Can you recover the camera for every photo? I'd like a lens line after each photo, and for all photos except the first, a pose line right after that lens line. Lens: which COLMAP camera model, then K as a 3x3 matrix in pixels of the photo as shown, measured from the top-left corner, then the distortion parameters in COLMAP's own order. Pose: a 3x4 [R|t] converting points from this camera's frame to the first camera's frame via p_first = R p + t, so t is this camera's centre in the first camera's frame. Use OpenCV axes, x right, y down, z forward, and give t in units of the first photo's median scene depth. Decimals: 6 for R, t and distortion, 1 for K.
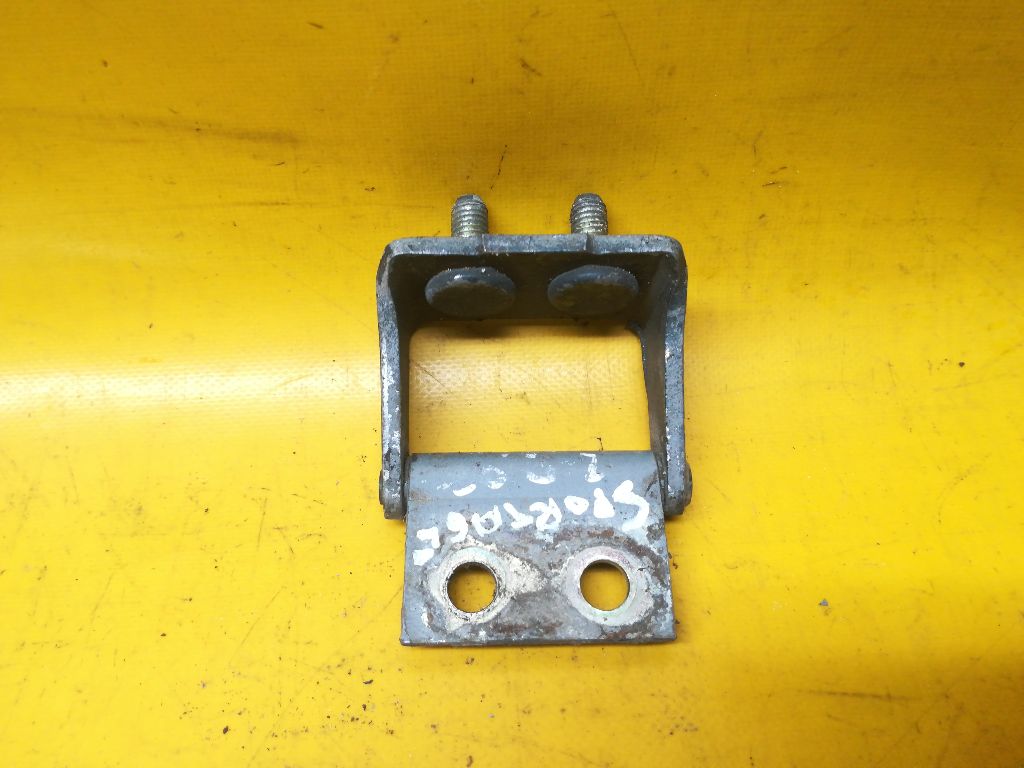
lens RADIAL K [[799.4, 0, 516.6], [0, 799.4, 379.9], [0, 0, 1]] dist [0.043186, -0.083364]
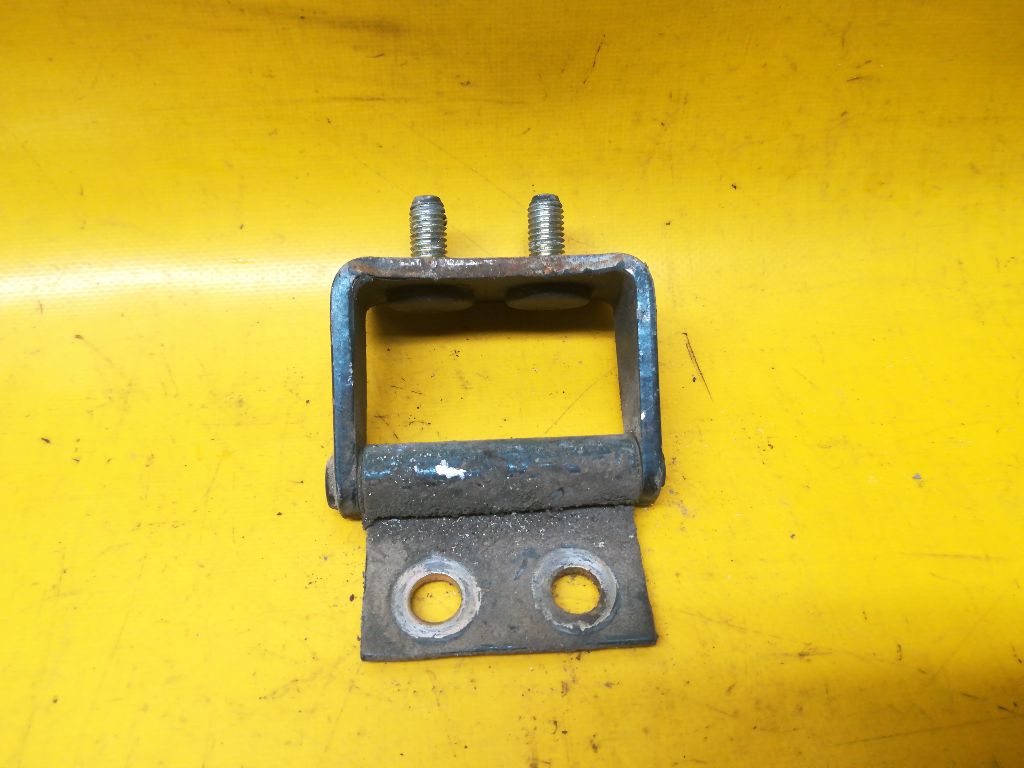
lens RADIAL K [[796.0, 0, 511.8], [0, 796.0, 381.8], [0, 0, 1]] dist [0.044590, -0.084656]
pose [[0.999623, -0.011307, 0.025037, -0.150508], [0.011142, 0.999915, 0.006701, 0.130970], [-0.025111, -0.006419, 0.999664, -0.014881]]
